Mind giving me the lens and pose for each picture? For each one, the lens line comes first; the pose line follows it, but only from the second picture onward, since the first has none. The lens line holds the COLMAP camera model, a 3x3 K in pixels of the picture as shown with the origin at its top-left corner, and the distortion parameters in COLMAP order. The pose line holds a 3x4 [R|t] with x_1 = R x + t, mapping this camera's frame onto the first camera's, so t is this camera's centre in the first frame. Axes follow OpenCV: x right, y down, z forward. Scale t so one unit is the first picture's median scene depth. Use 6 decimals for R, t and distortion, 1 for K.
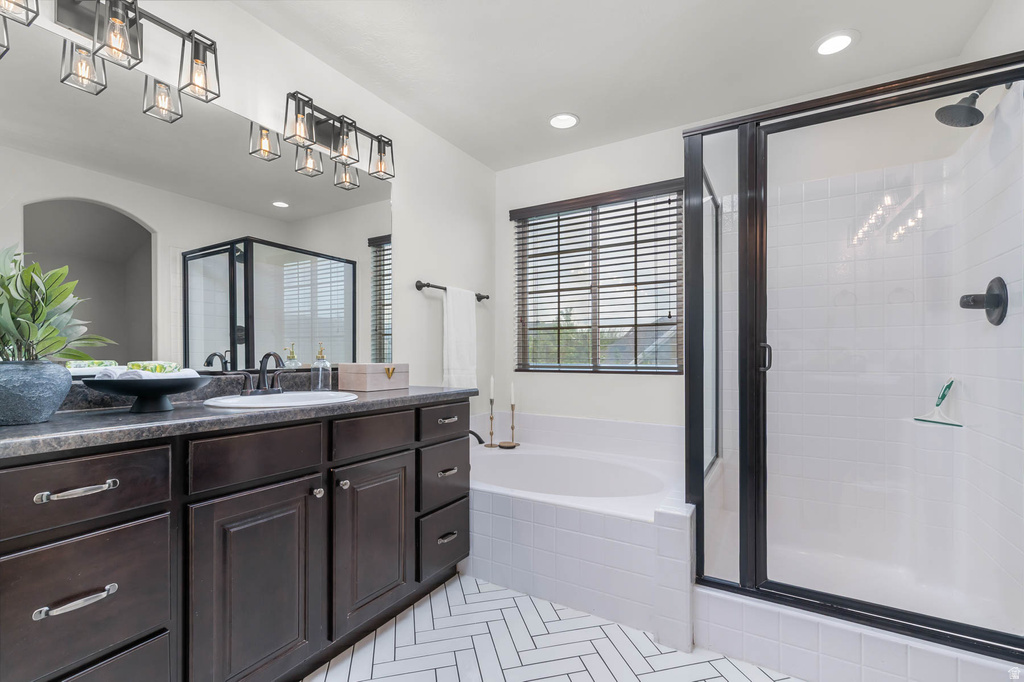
lens RADIAL K [[444.9, 0, 518.6], [0, 444.9, 354.8], [0, 0, 1]] dist [0.000123, -0.000278]
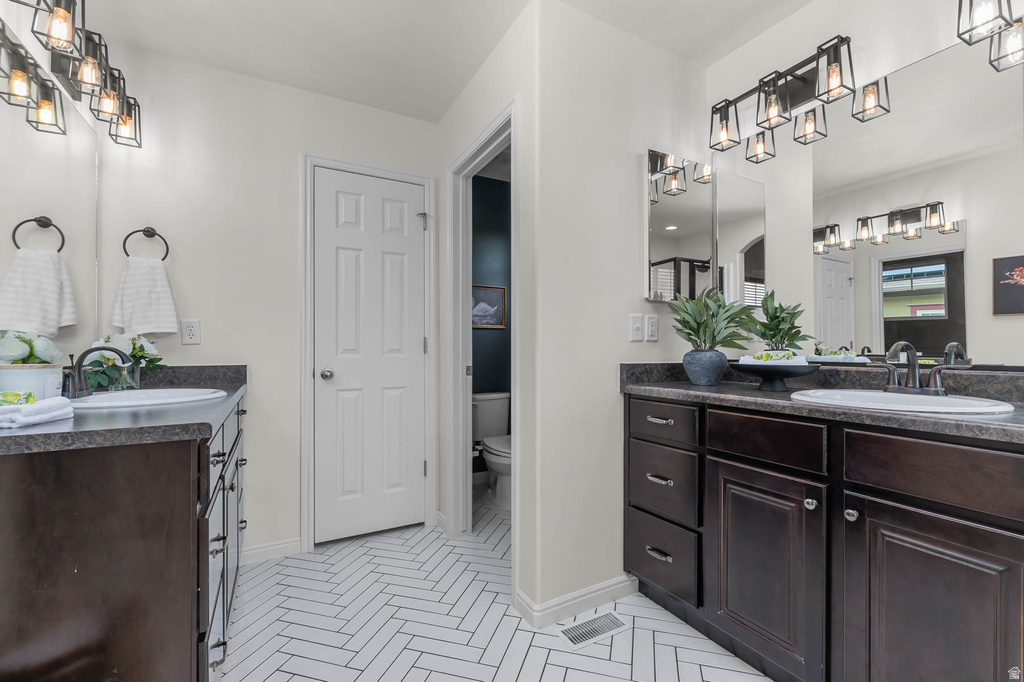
lens RADIAL K [[444.9, 0, 518.6], [0, 444.9, 354.8], [0, 0, 1]] dist [0.000123, -0.000278]
pose [[-0.497557, 0.020313, -0.867193, 0.584966], [0.006396, 0.999785, 0.019748, -0.002944], [0.867408, 0.004279, -0.497580, 0.934849]]
